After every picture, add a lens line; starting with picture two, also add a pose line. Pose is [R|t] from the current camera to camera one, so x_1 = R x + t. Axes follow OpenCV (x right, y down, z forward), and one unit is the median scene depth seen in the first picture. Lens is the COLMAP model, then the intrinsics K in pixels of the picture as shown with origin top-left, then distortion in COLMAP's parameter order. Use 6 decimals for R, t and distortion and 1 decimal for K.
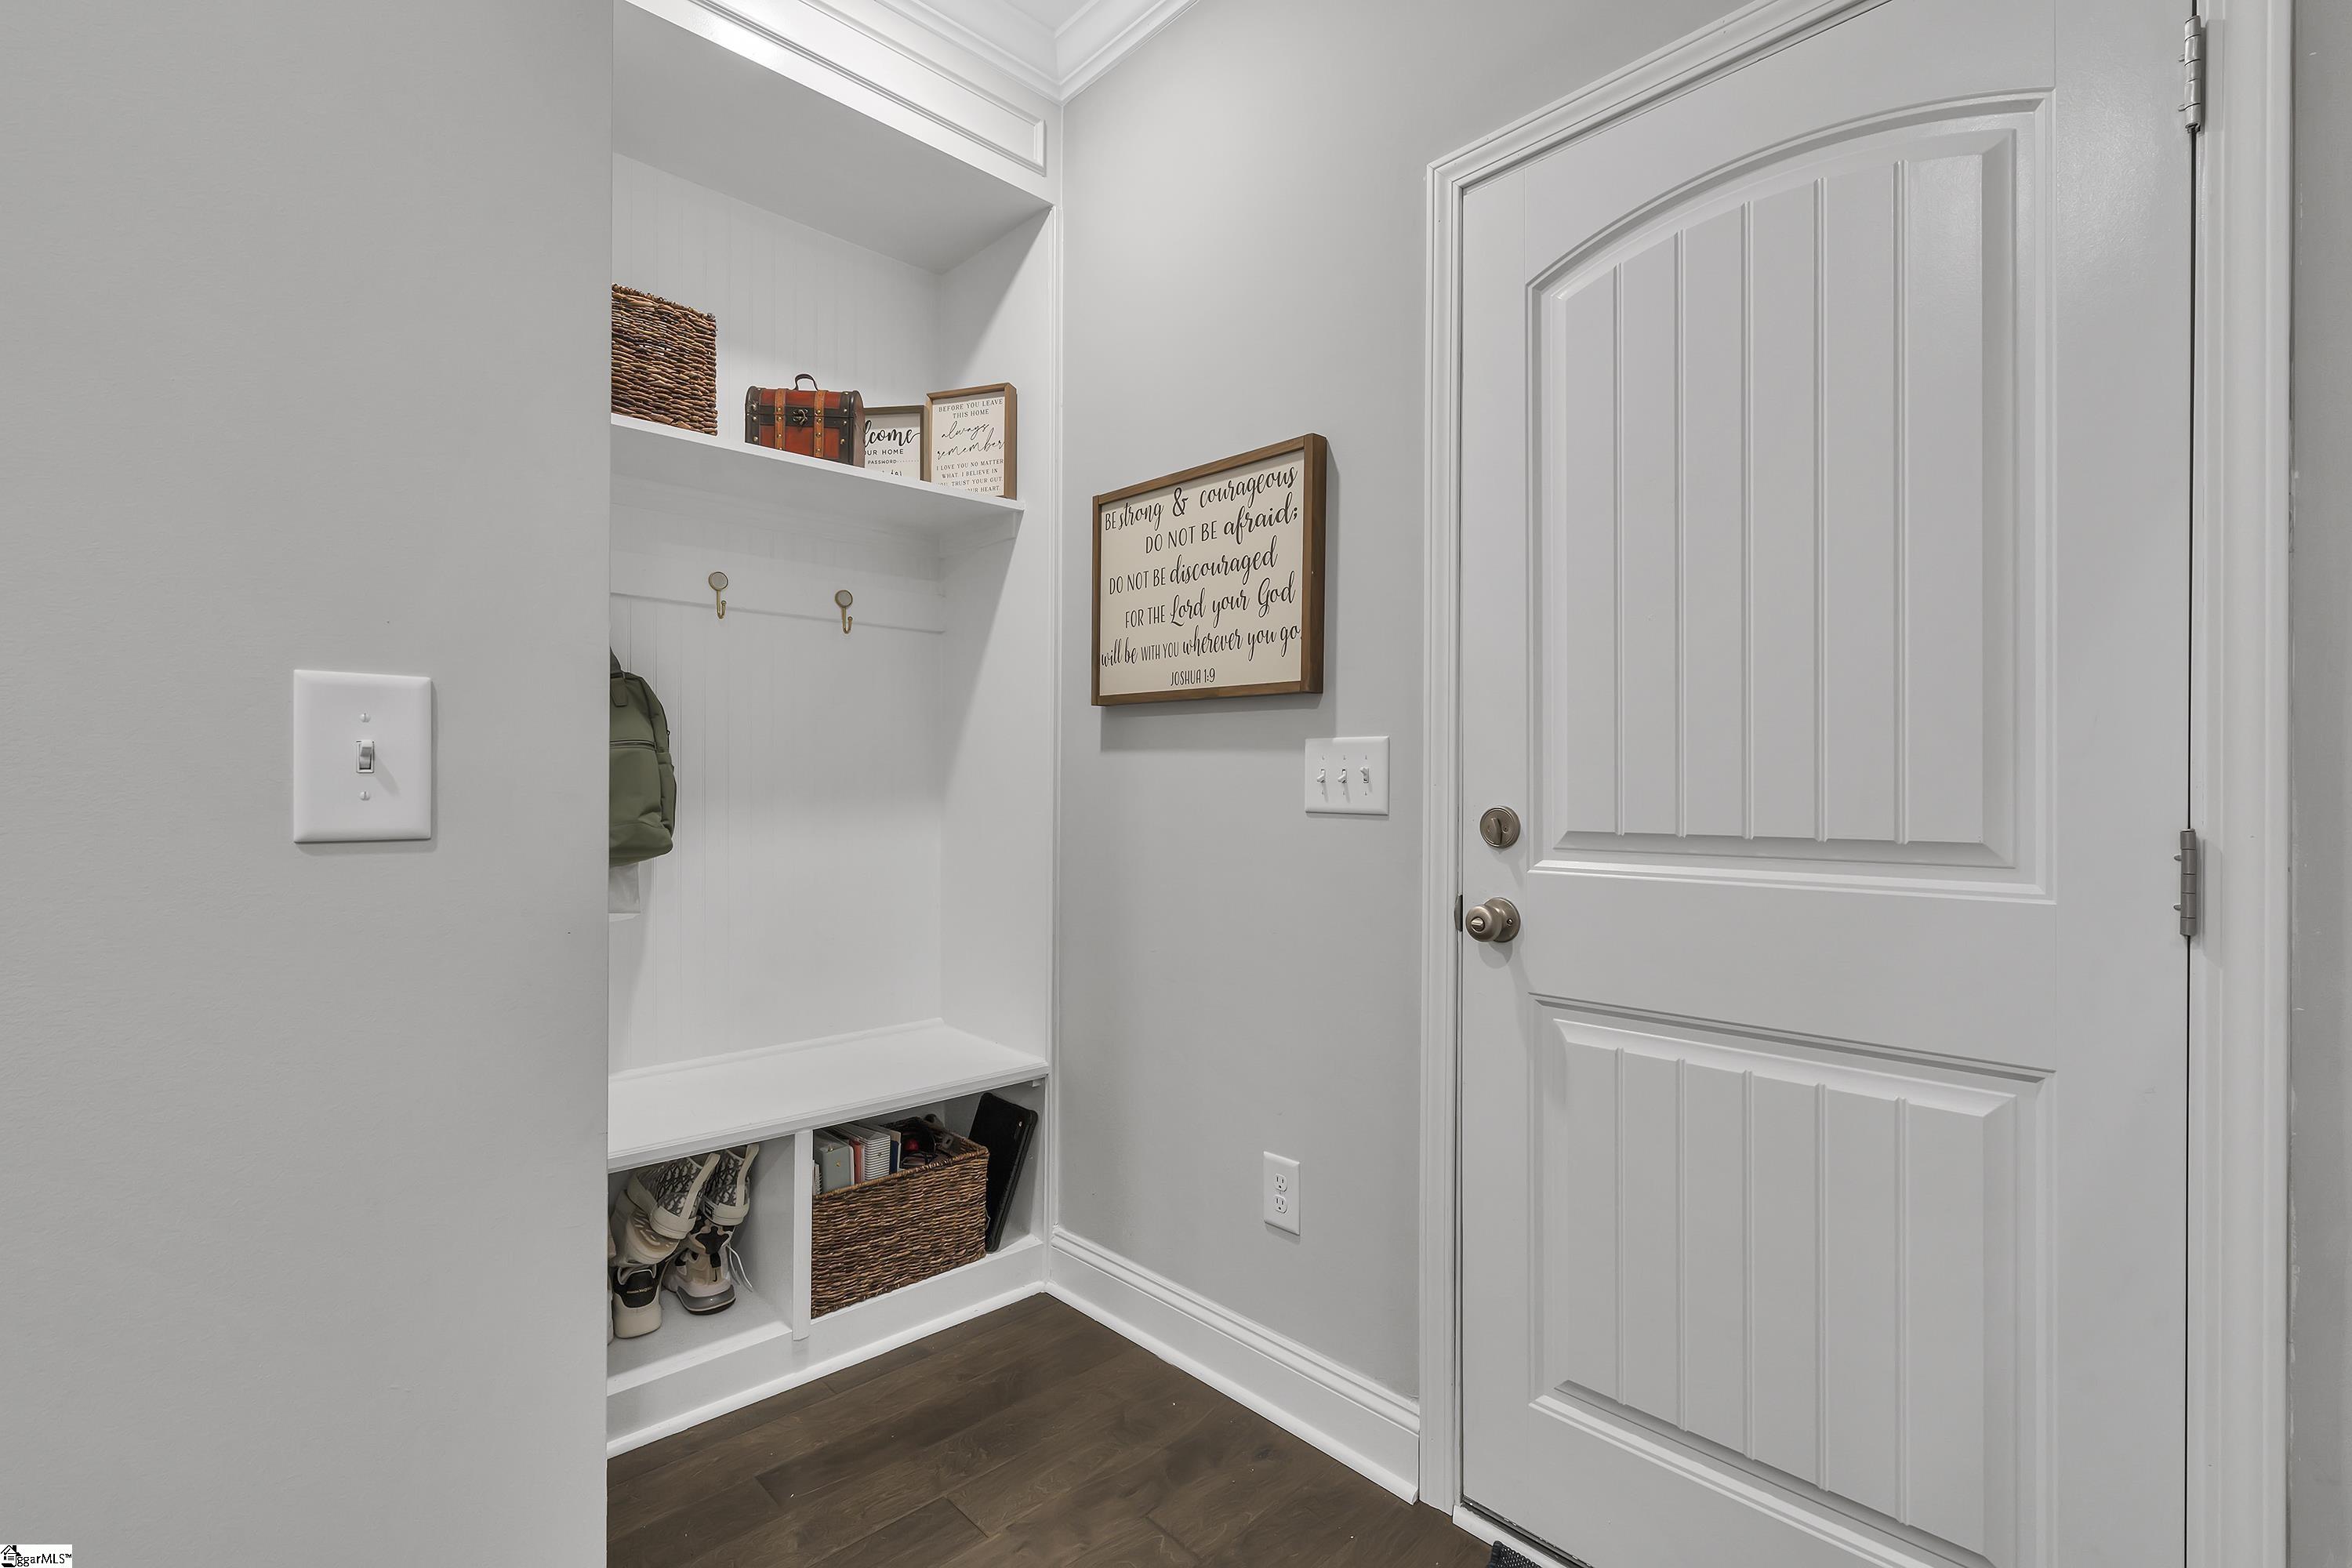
lens RADIAL K [[1054.5, 0, 1172.0], [0, 1054.5, 788.0], [0, 0, 1]] dist [-0.002008, -0.000089]
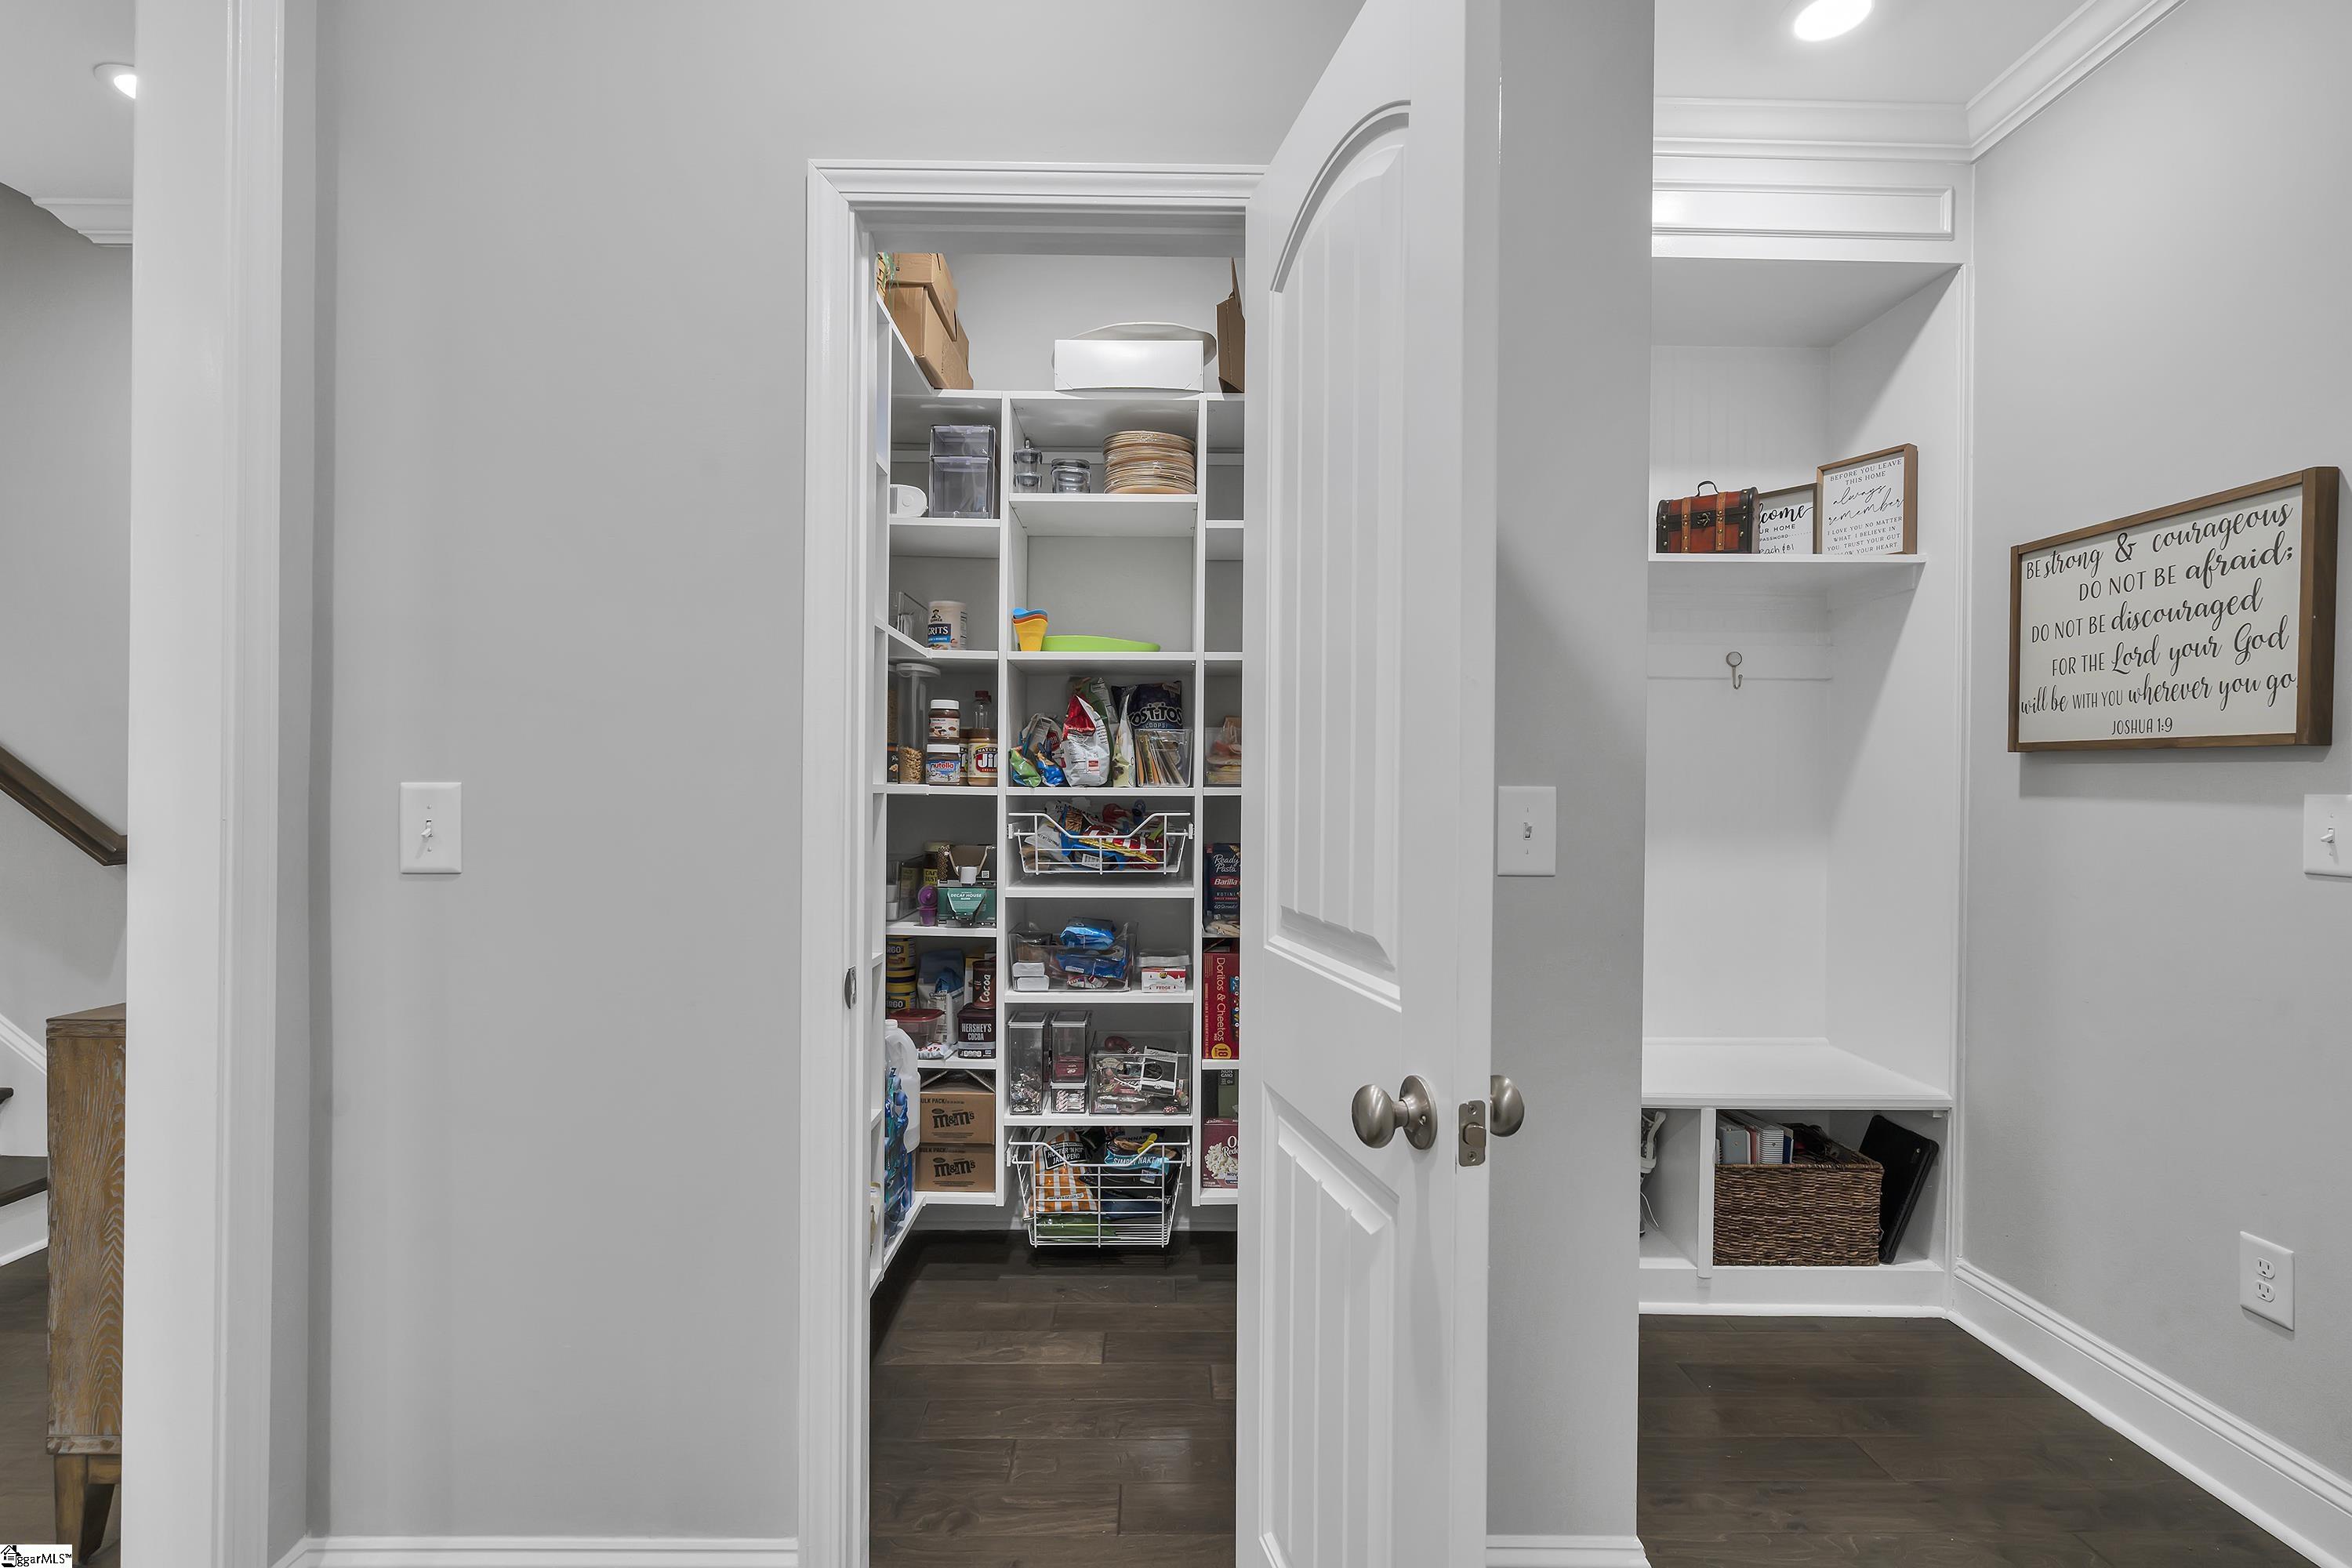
lens RADIAL K [[1054.5, 0, 1172.0], [0, 1054.5, 788.0], [0, 0, 1]] dist [-0.002008, -0.000089]
pose [[0.741598, 0.004146, -0.670831, 0.007308], [-0.007543, 0.999969, -0.002158, -0.036482], [0.670802, 0.006660, 0.741607, -0.304518]]
